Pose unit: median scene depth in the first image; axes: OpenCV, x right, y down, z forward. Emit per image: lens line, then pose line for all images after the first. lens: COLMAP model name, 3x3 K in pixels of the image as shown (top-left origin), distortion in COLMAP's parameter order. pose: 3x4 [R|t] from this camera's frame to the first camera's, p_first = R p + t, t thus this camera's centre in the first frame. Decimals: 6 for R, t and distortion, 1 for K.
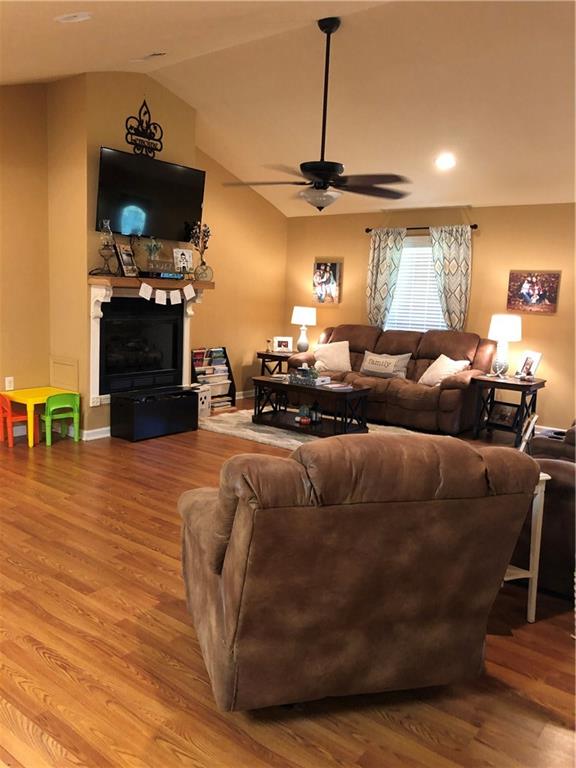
lens RADIAL K [[634.9, 0, 287.9], [0, 634.9, 380.0], [0, 0, 1]] dist [0.041543, -0.009186]
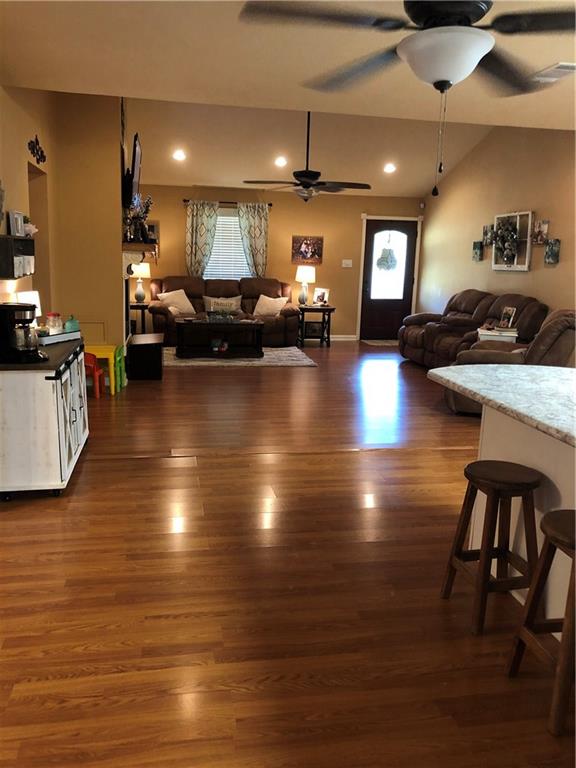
lens RADIAL K [[634.9, 0, 290.3], [0, 634.9, 384.5], [0, 0, 1]] dist [0.041543, -0.009186]
pose [[0.650015, -0.170361, 0.740579, -0.812420], [0.100196, 0.985252, 0.138702, -0.031963], [-0.753287, -0.015956, 0.657499, 0.000593]]
